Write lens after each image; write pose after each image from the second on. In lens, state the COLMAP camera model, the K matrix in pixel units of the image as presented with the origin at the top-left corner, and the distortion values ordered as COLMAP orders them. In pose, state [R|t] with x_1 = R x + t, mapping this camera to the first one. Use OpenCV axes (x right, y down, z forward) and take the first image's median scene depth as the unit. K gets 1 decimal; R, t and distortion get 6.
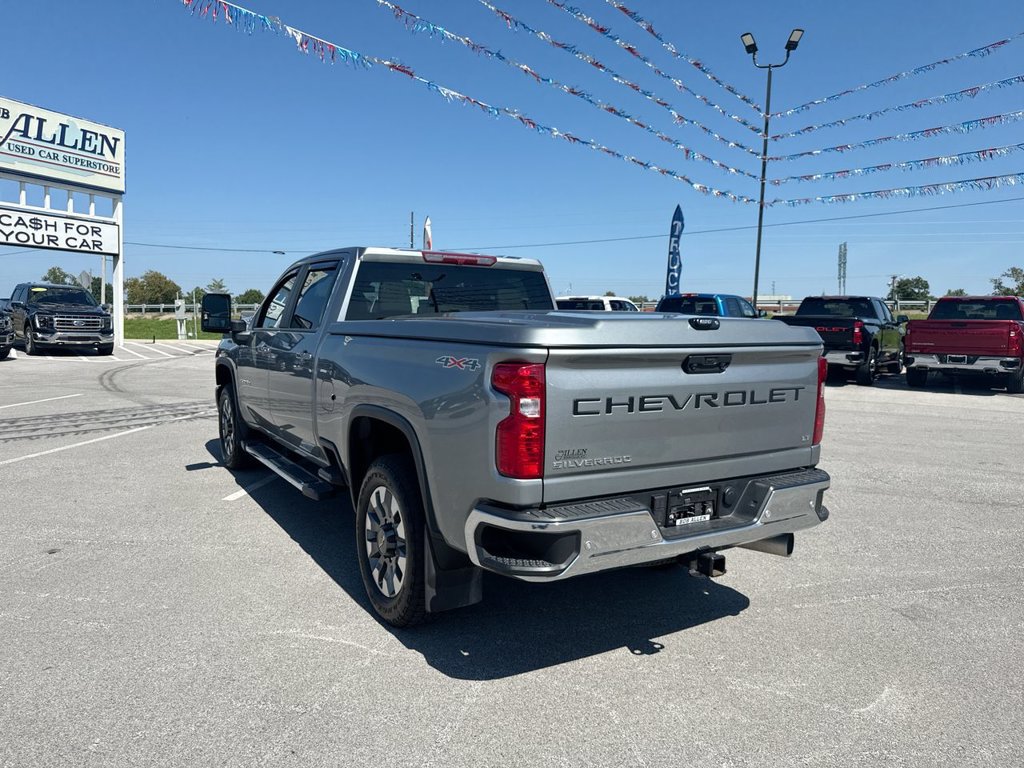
lens RADIAL K [[720.2, 0, 504.4], [0, 720.2, 385.5], [0, 0, 1]] dist [0.059808, -0.086062]
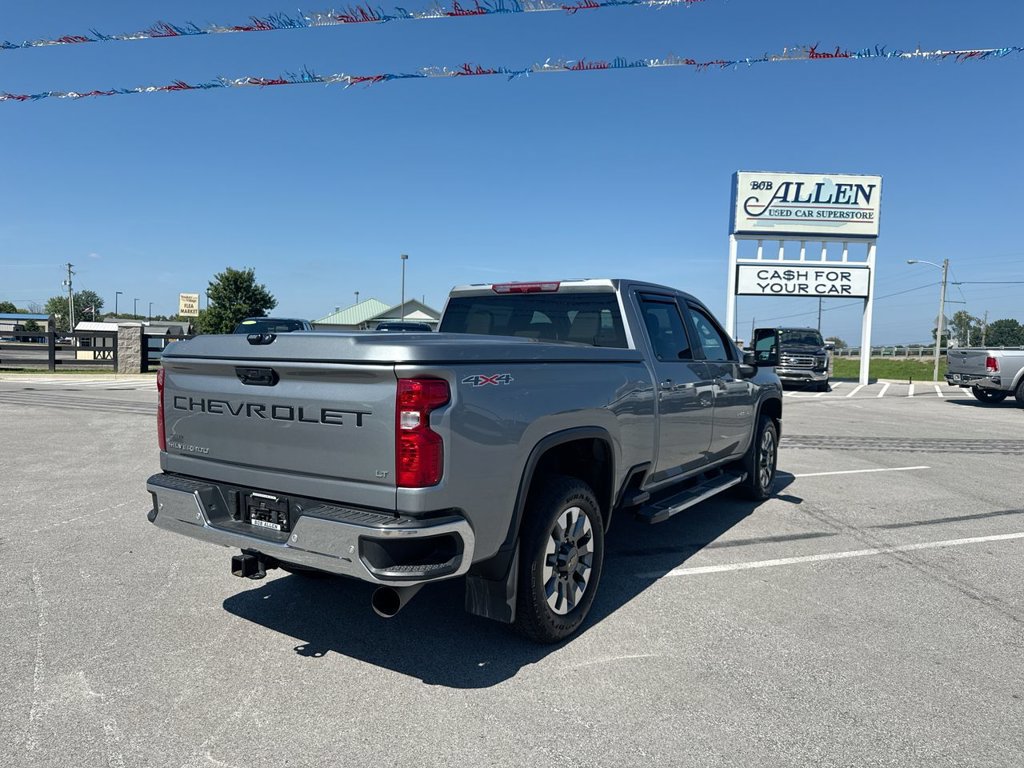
lens RADIAL K [[726.6, 0, 516.4], [0, 726.6, 369.9], [0, 0, 1]] dist [0.055228, -0.088833]
pose [[0.437950, 0.018532, -0.898808, 0.597522], [-0.091452, 0.995519, -0.024034, -0.020369], [0.894336, 0.092724, 0.437682, 0.365241]]
